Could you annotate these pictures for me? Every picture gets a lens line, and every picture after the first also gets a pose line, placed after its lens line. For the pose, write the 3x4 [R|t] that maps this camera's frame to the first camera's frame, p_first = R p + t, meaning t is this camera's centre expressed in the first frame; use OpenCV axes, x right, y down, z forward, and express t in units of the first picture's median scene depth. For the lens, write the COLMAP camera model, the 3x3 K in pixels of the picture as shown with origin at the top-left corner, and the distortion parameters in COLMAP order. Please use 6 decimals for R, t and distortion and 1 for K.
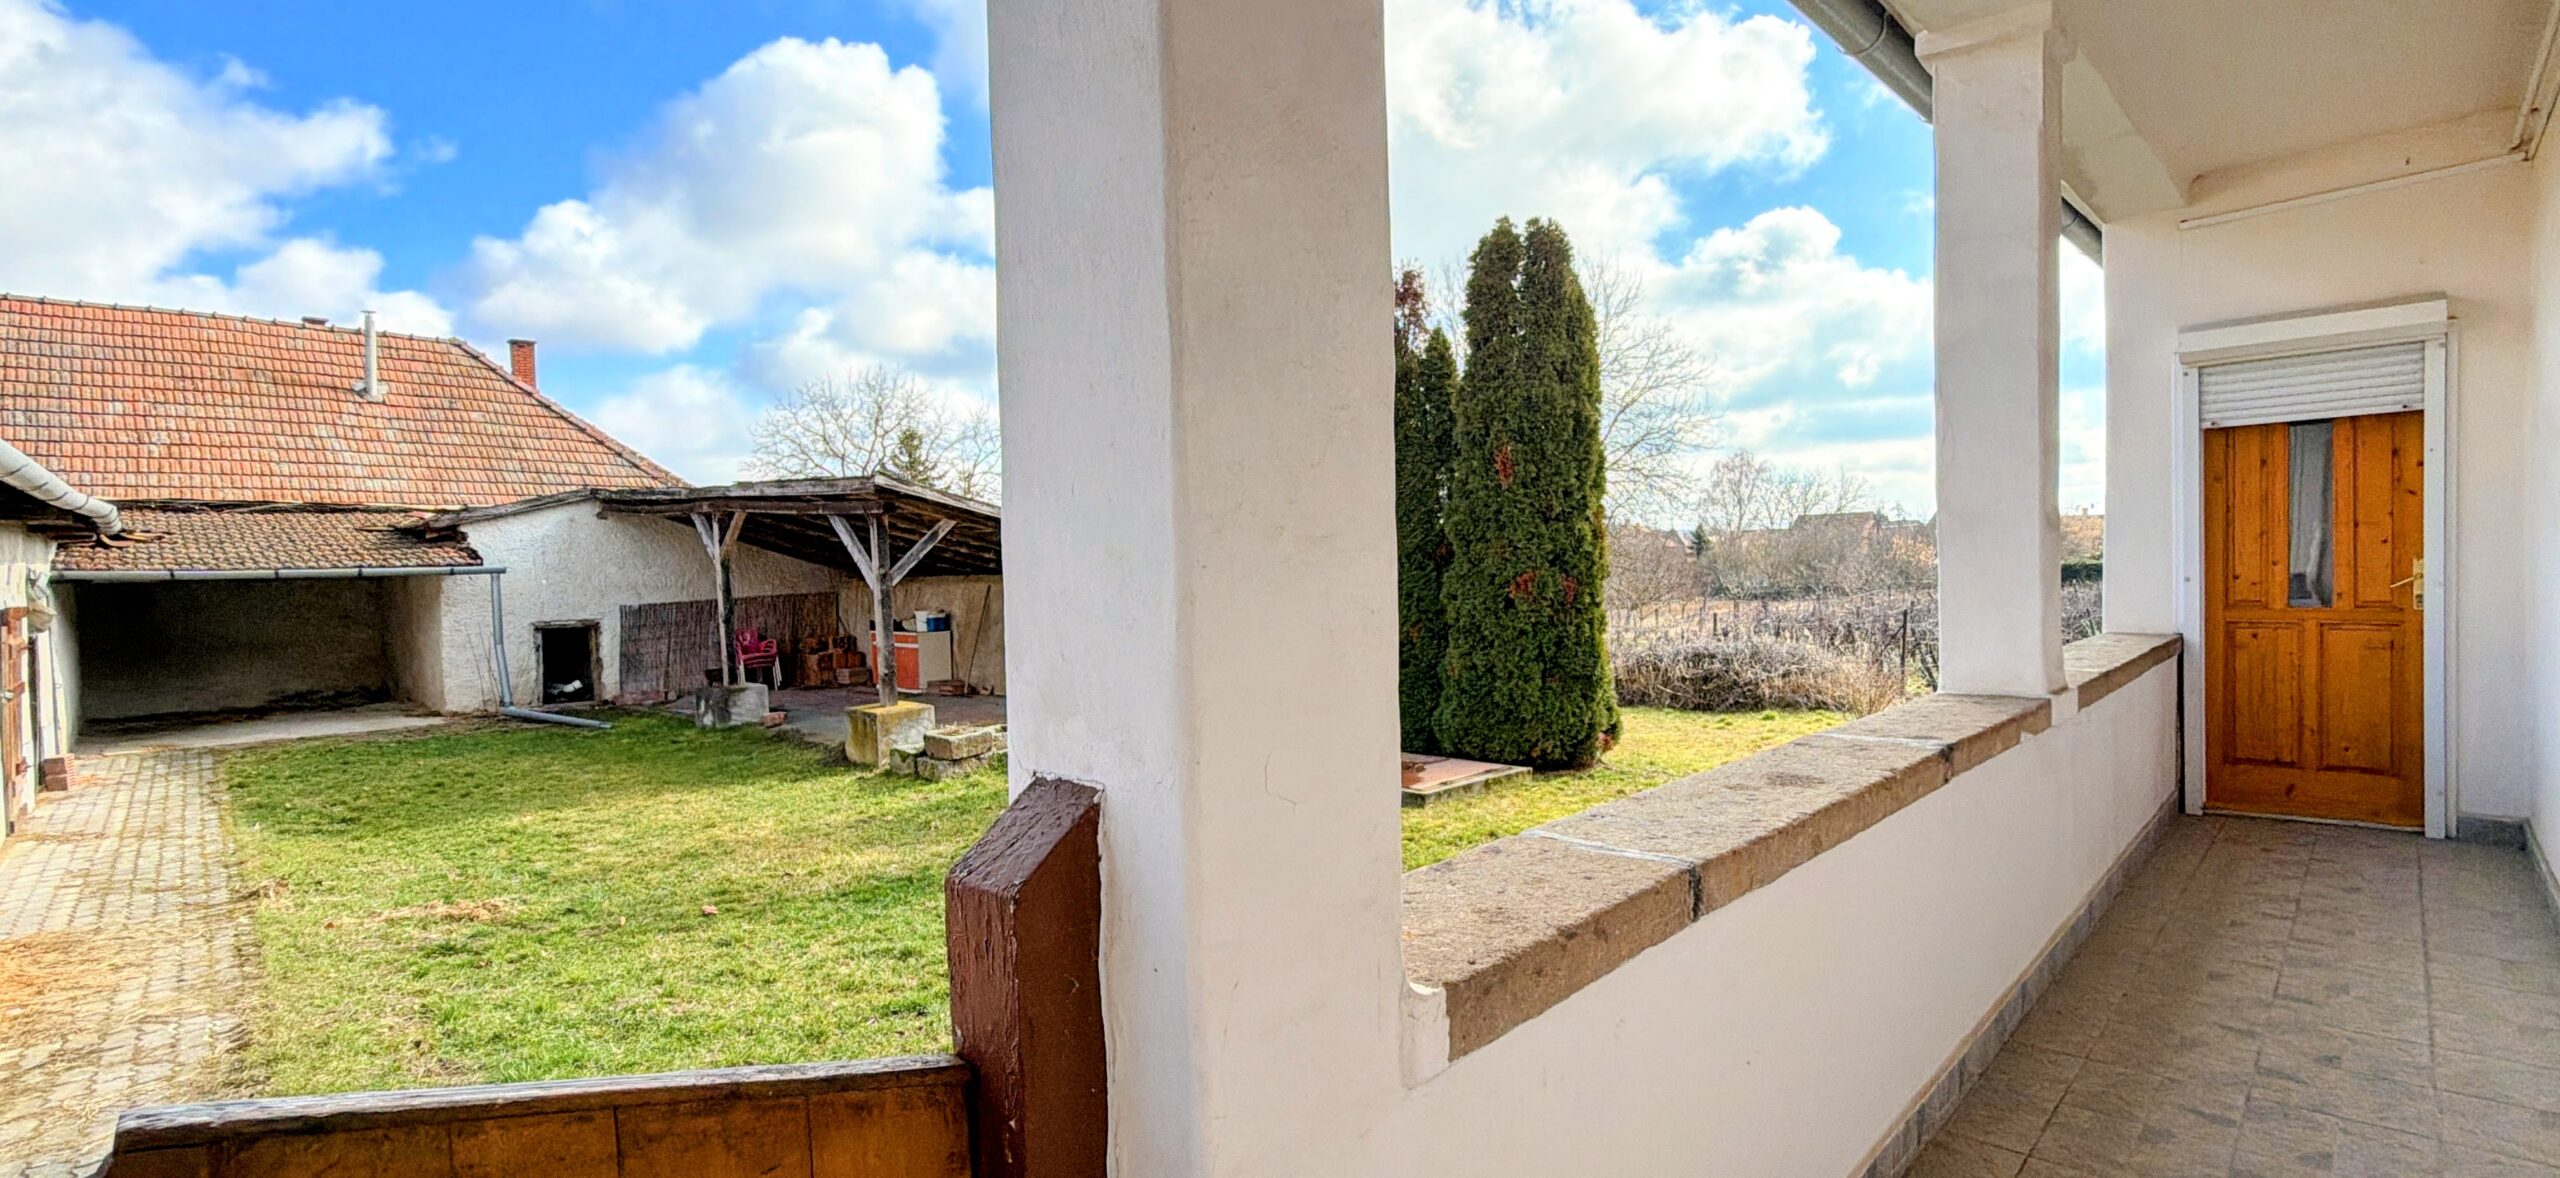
lens RADIAL K [[1165.8, 0, 1290.9], [0, 1165.8, 601.7], [0, 0, 1]] dist [0.001327, -0.000911]
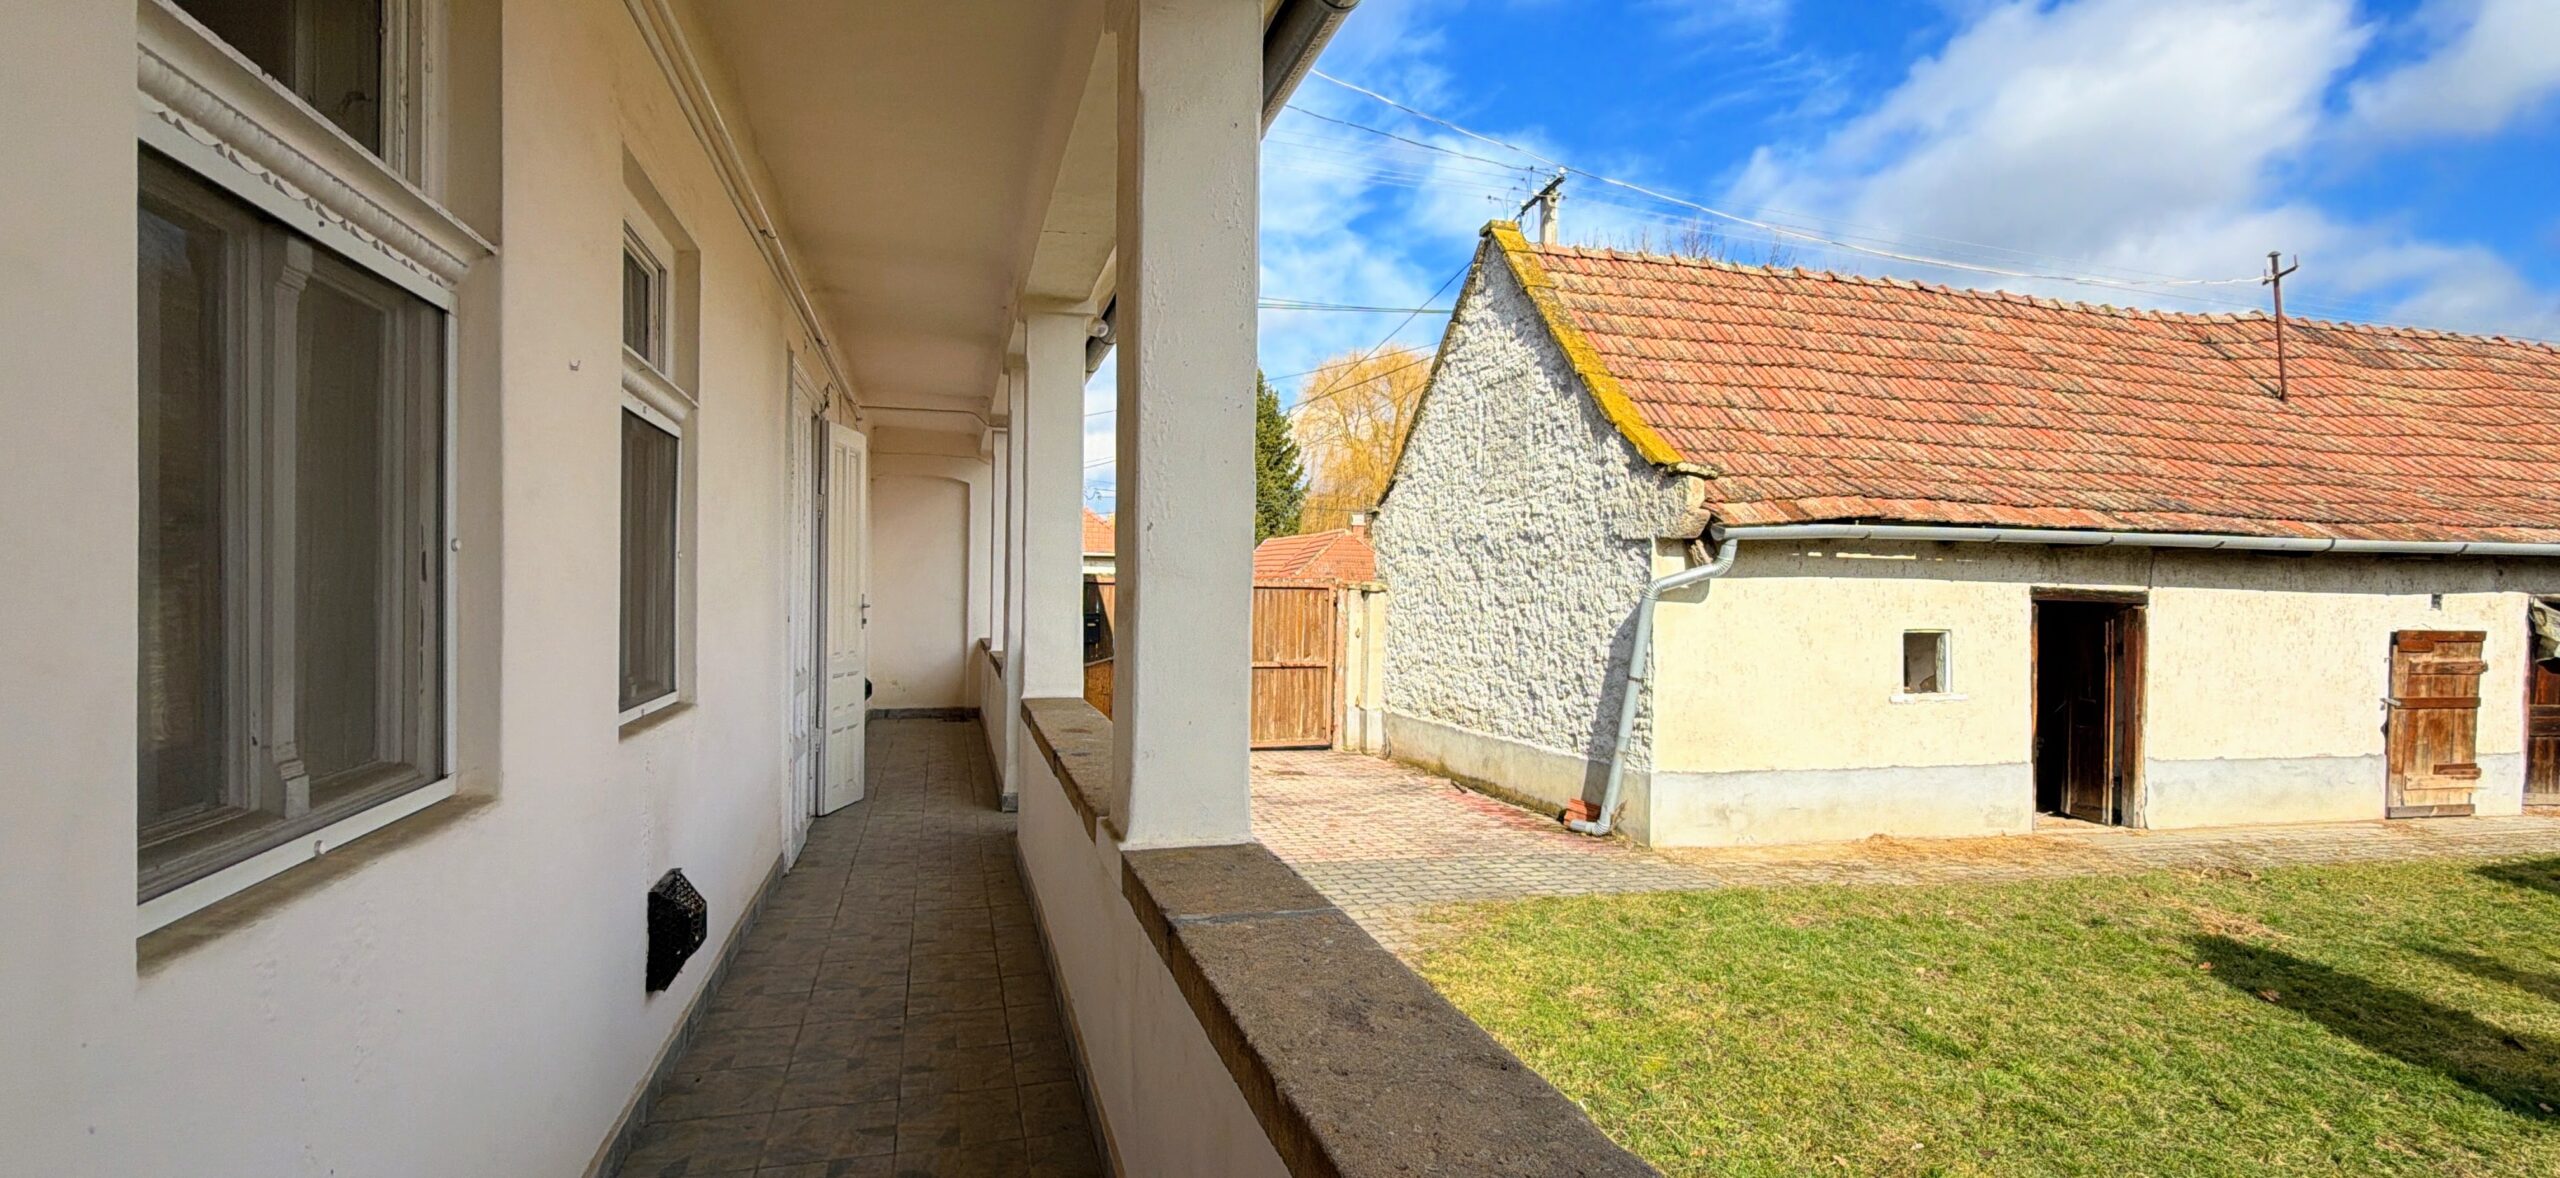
lens RADIAL K [[1165.8, 0, 1288.0], [0, 1165.8, 590.6], [0, 0, 1]] dist [0.001327, -0.000911]
pose [[-0.497108, 0.021887, -0.867413, 0.270434], [-0.035871, 0.998309, 0.045748, -0.026296], [0.866947, 0.053857, -0.495482, 0.313010]]
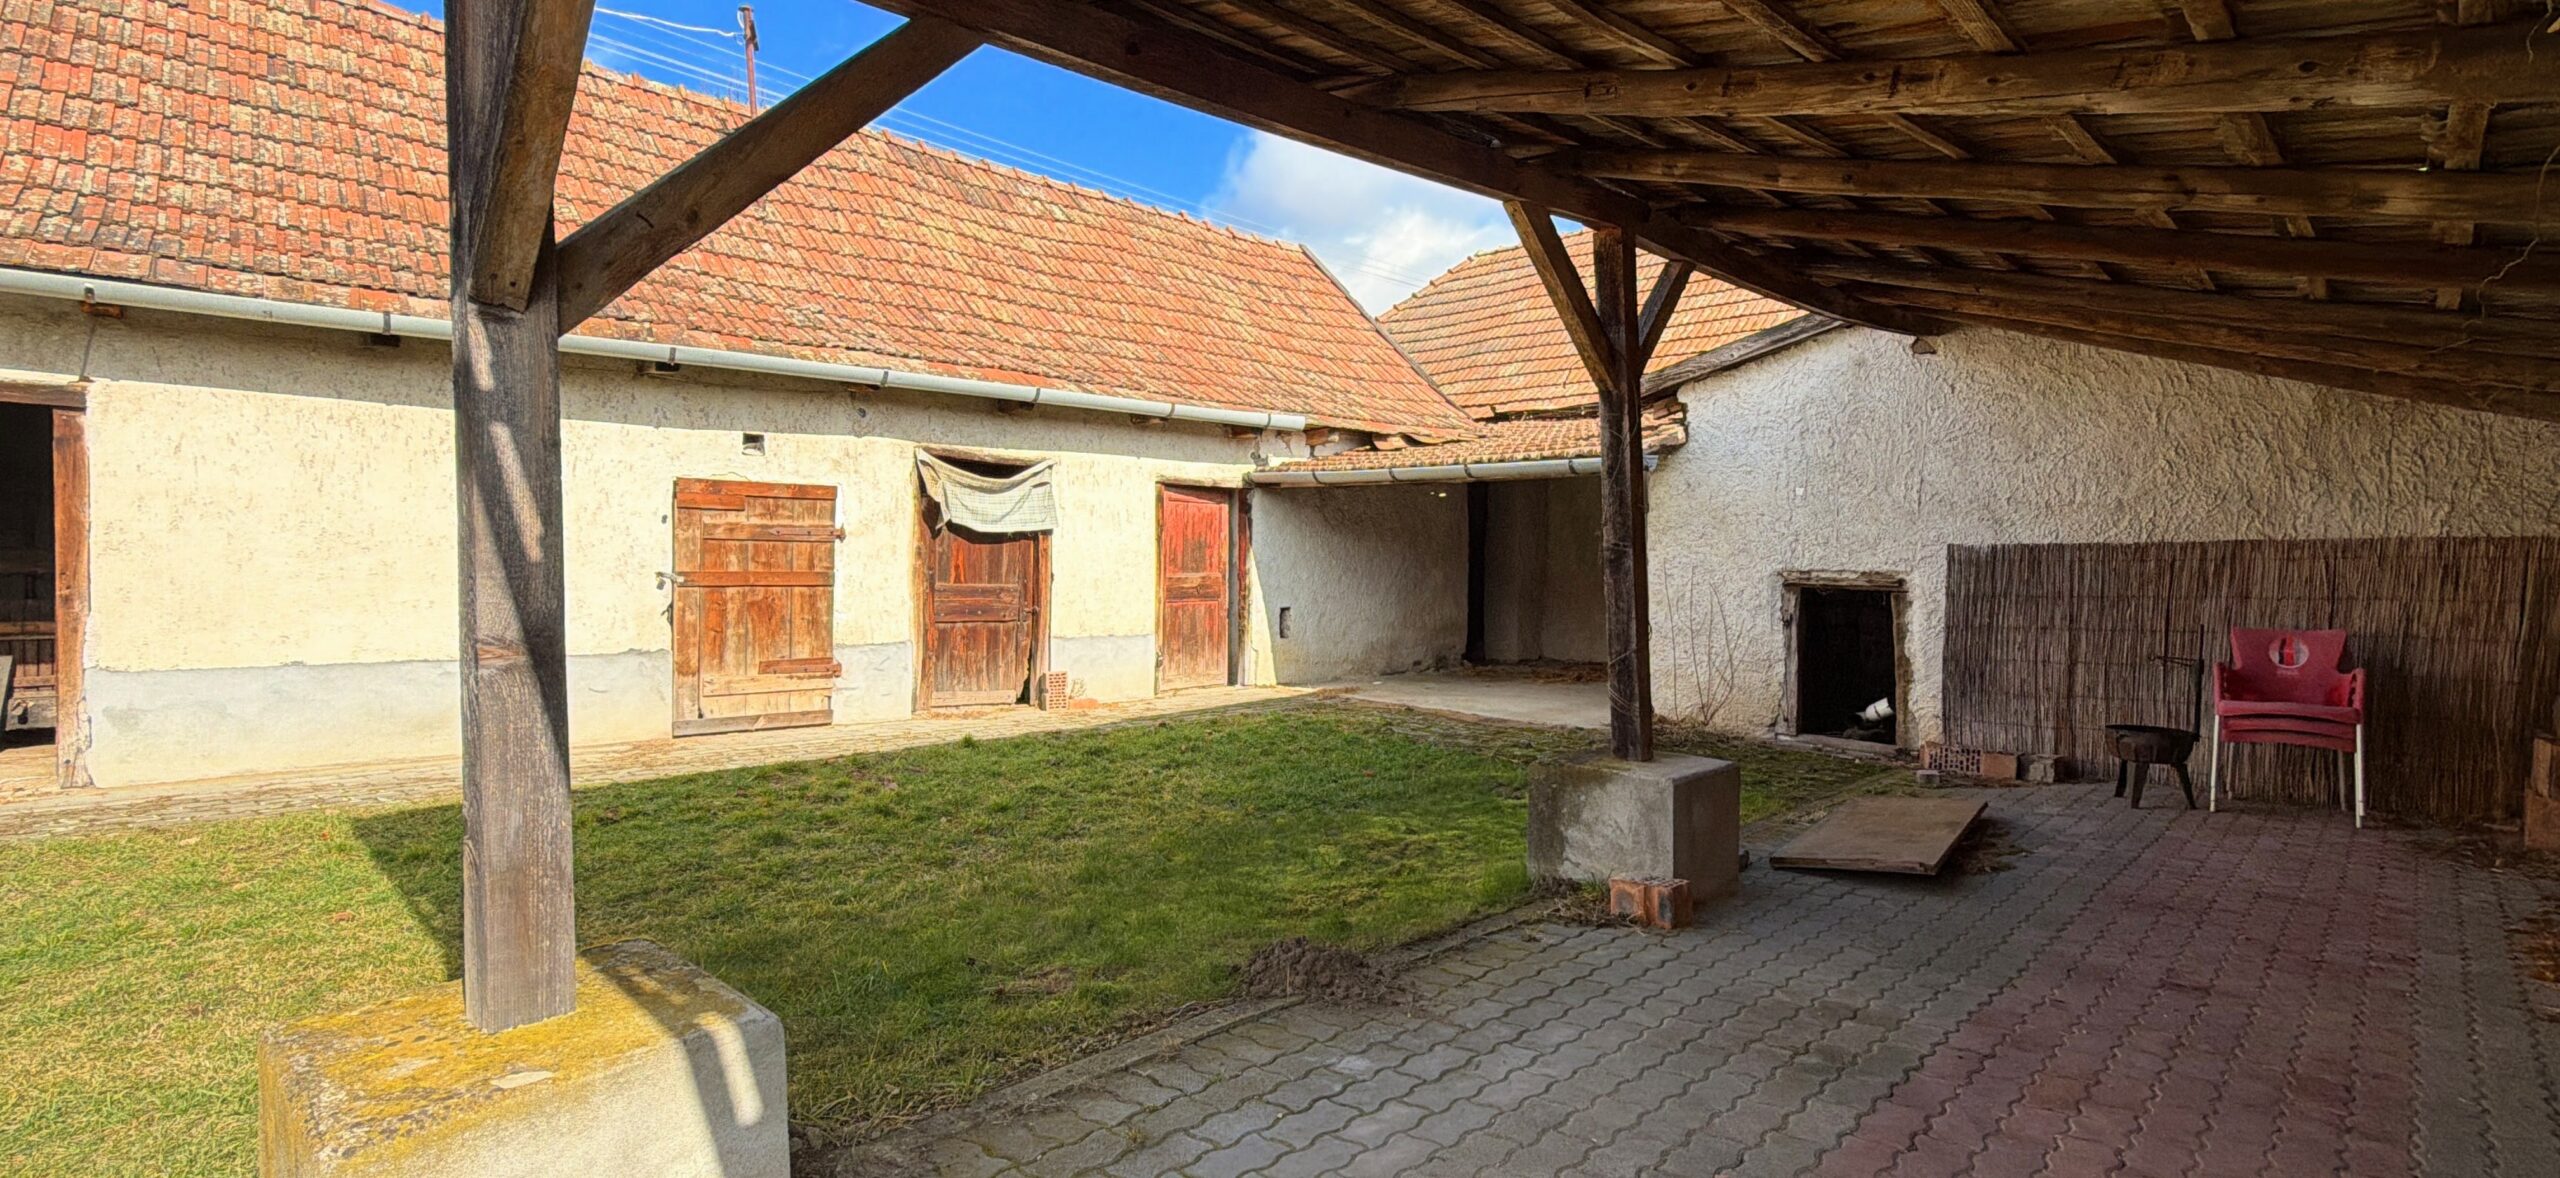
lens RADIAL K [[1165.8, 0, 1267.4], [0, 1165.8, 601.9], [0, 0, 1]] dist [0.001327, -0.000911]
pose [[-0.029612, 0.064721, -0.997464, -0.126947], [-0.051914, 0.996455, 0.066197, 0.008931], [0.998212, 0.053743, -0.026147, 0.772805]]
